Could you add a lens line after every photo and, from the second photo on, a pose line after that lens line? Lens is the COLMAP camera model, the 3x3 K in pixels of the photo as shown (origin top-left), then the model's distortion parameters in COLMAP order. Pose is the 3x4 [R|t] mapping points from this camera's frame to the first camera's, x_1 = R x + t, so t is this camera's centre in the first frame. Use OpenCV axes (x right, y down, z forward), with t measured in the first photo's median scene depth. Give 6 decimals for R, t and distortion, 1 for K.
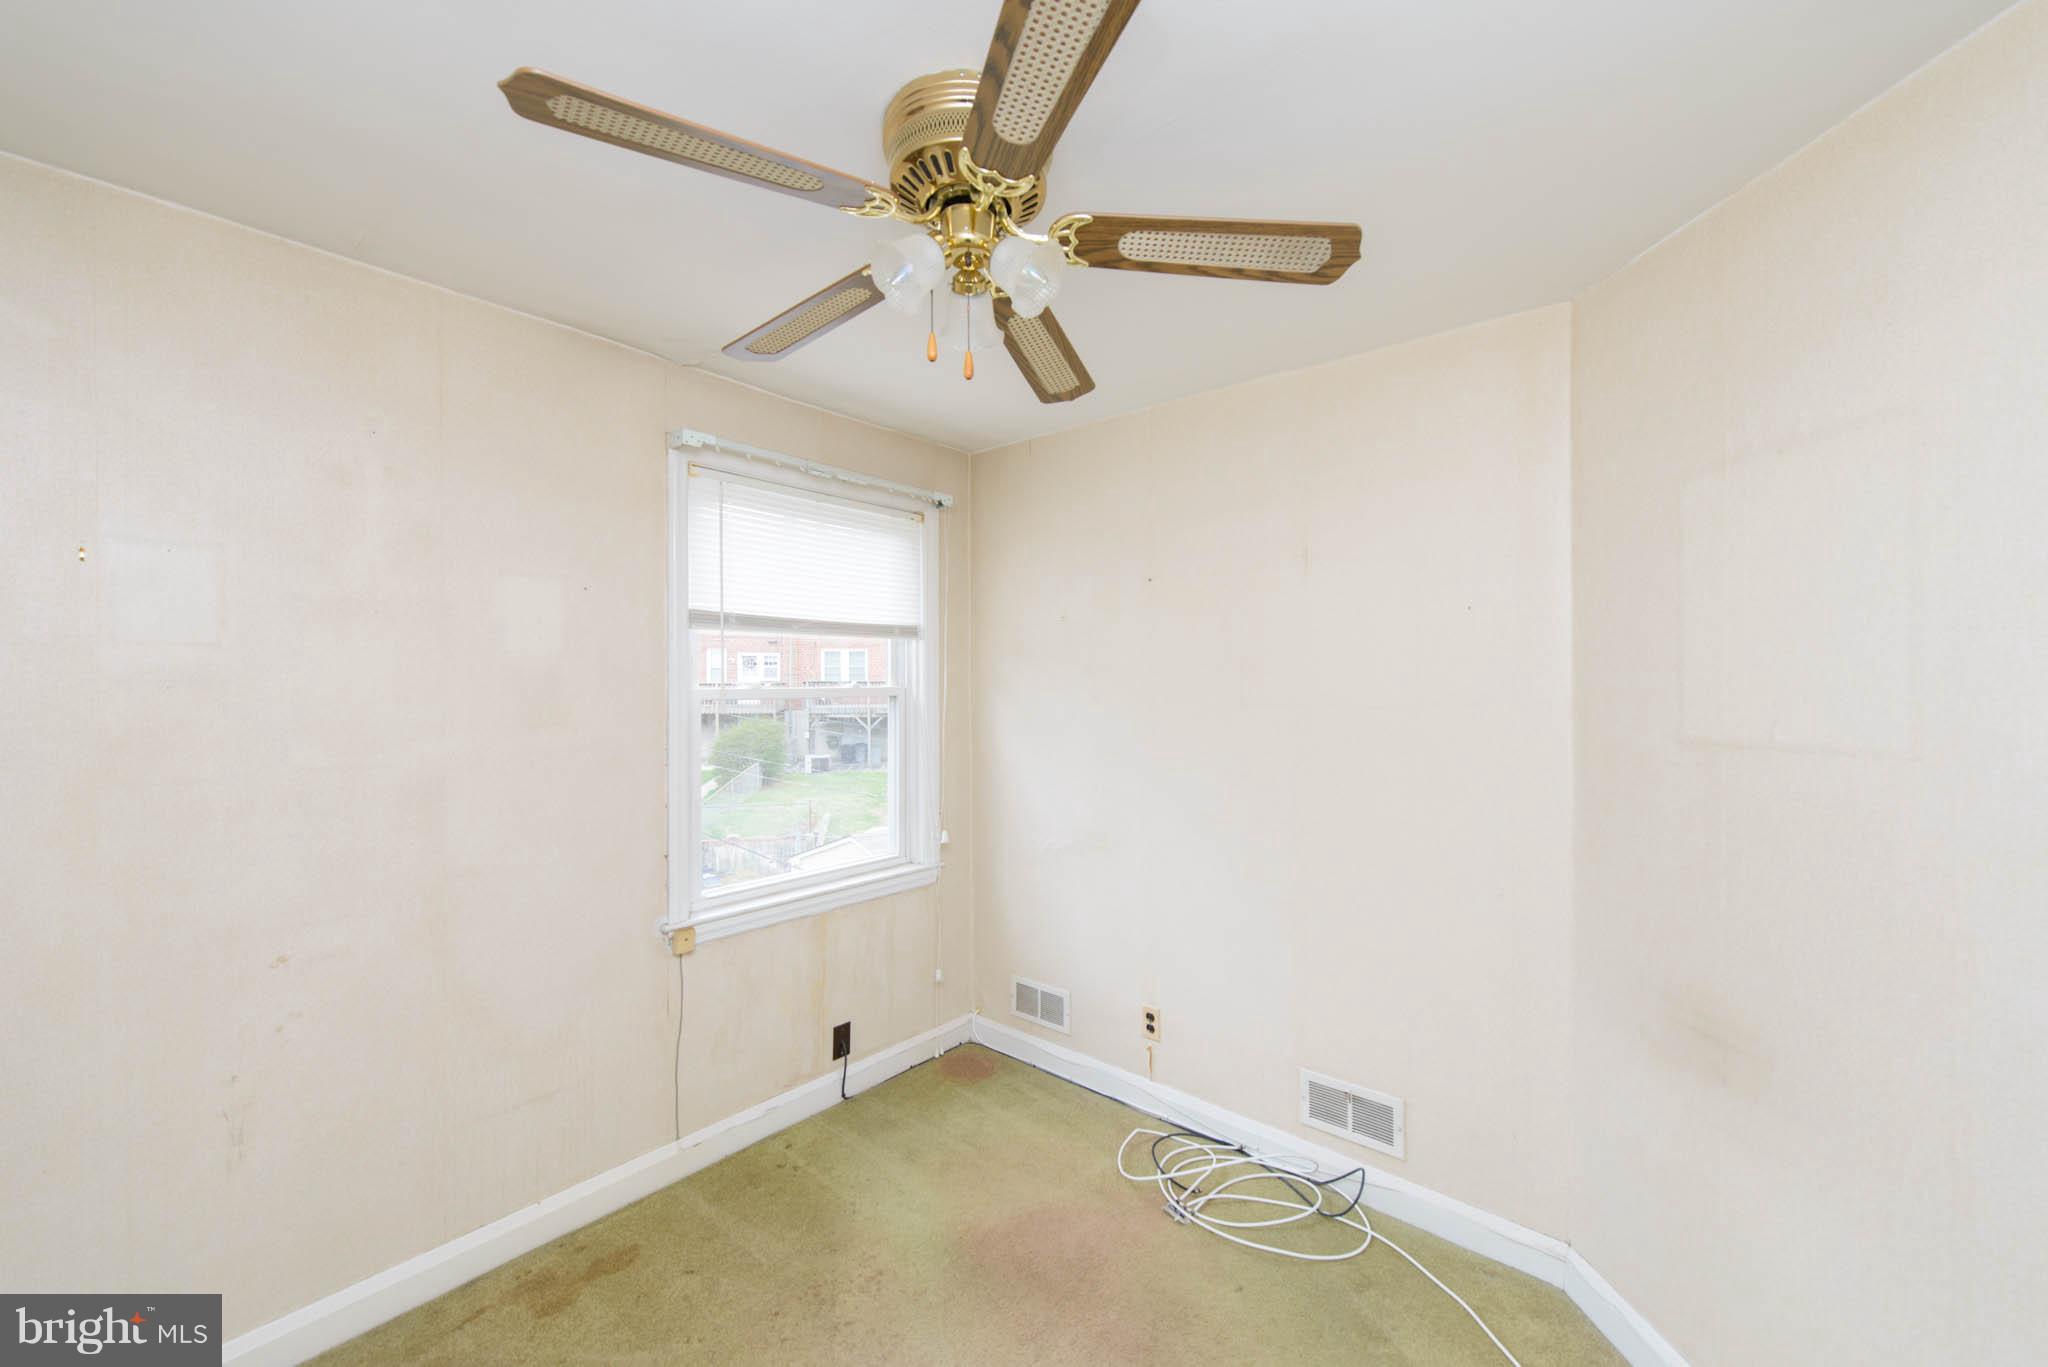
lens RADIAL K [[798.7, 0, 1037.6], [0, 798.7, 686.8], [0, 0, 1]] dist [0.001998, 0.000269]
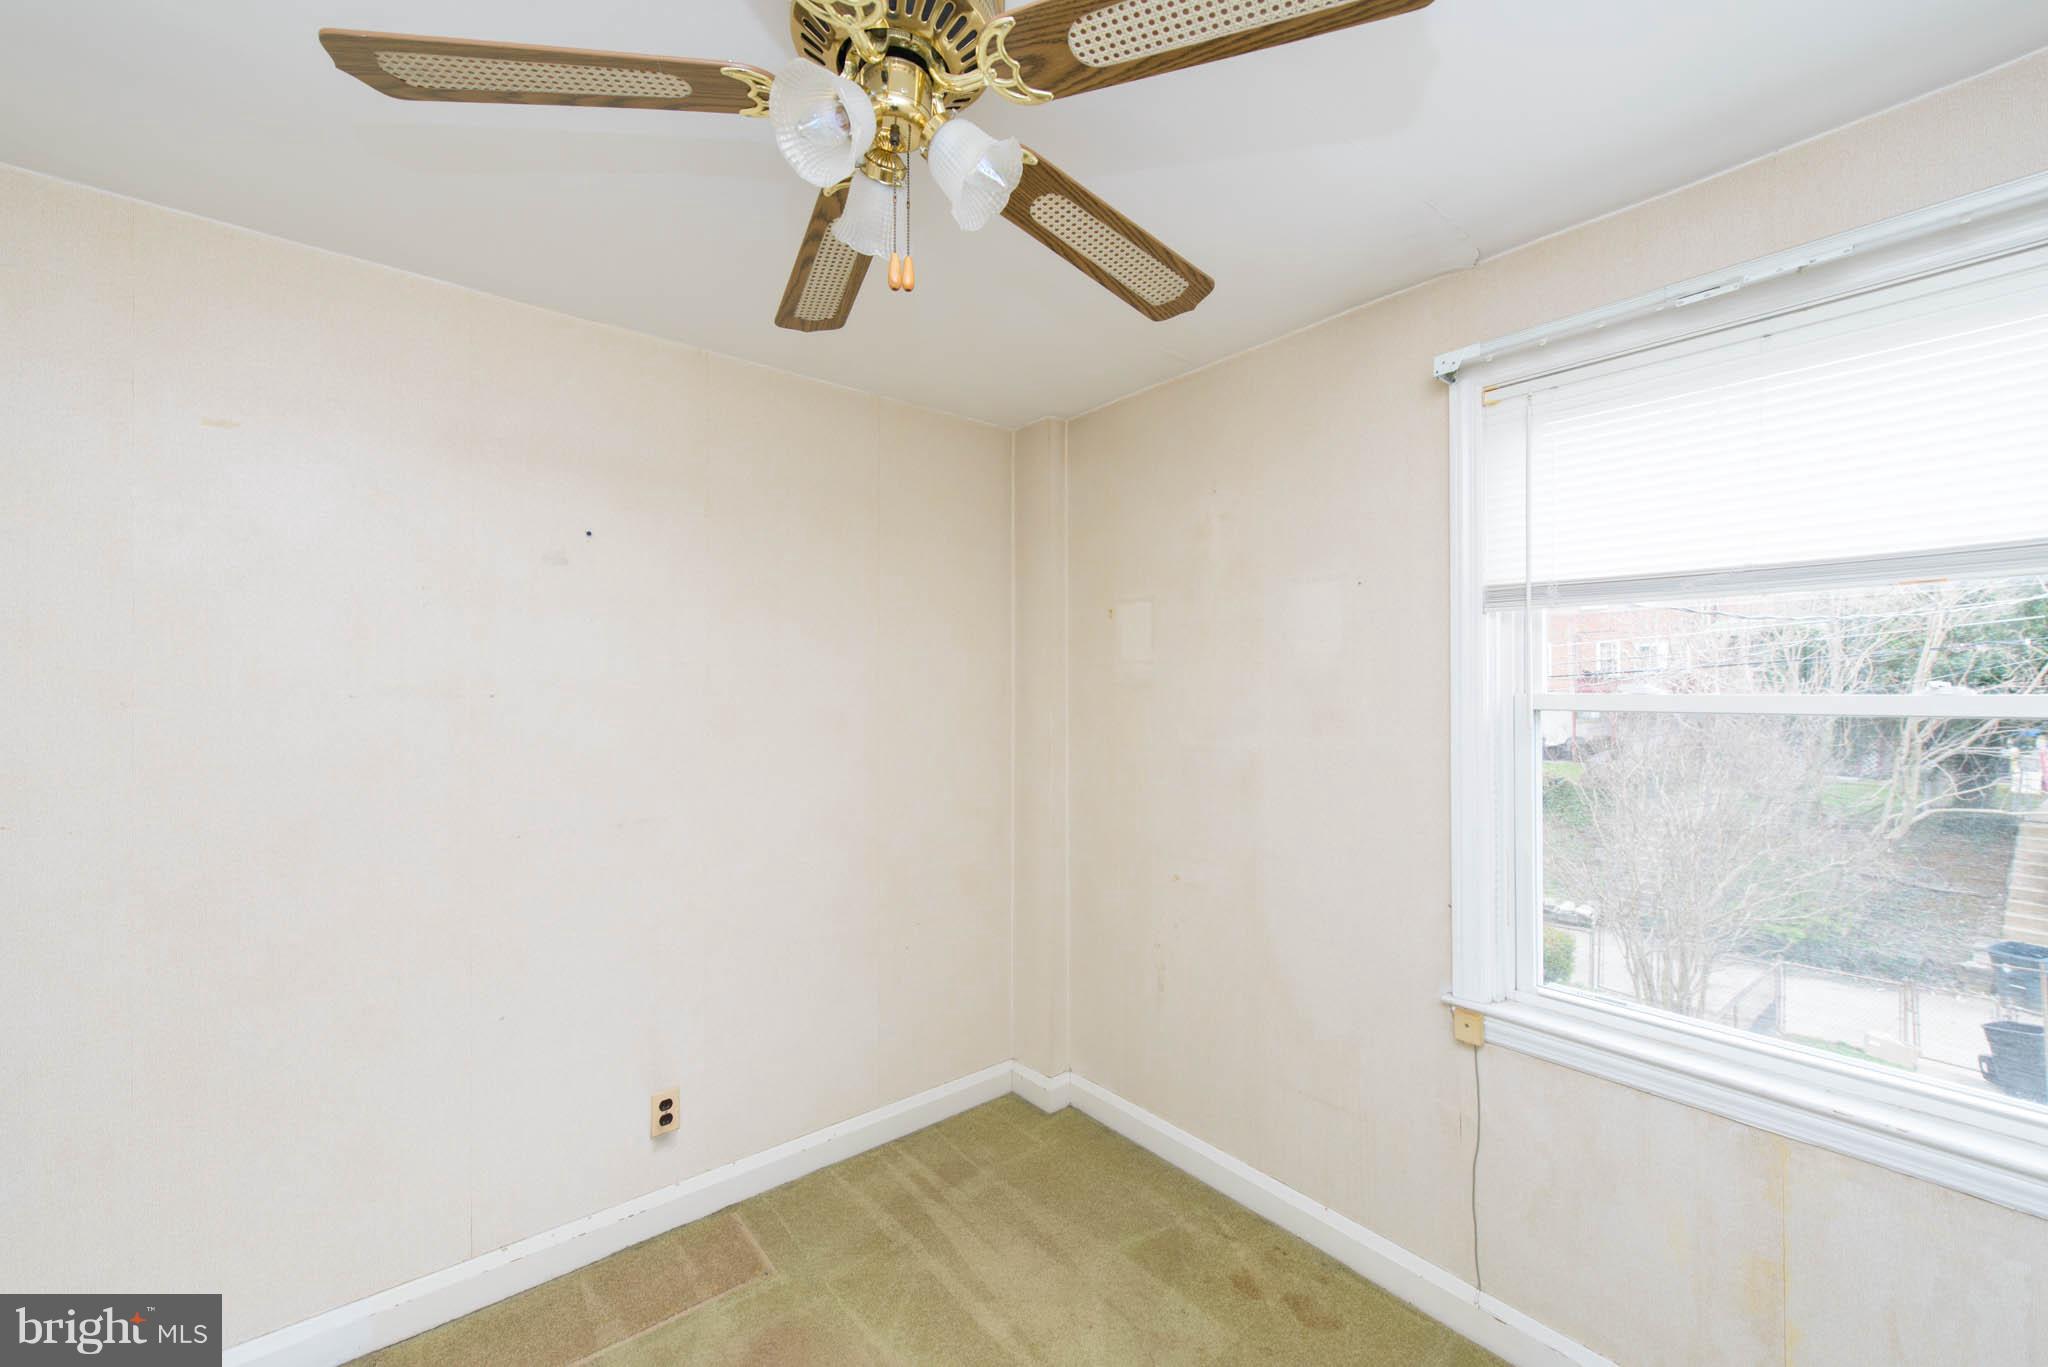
lens RADIAL K [[798.7, 0, 1037.6], [0, 798.7, 686.8], [0, 0, 1]] dist [0.001998, 0.000269]
pose [[-0.169737, 0.001092, -0.985489, 0.366867], [-0.004746, 0.999987, 0.001925, -0.002803], [0.985478, 0.005004, -0.169730, 0.717005]]
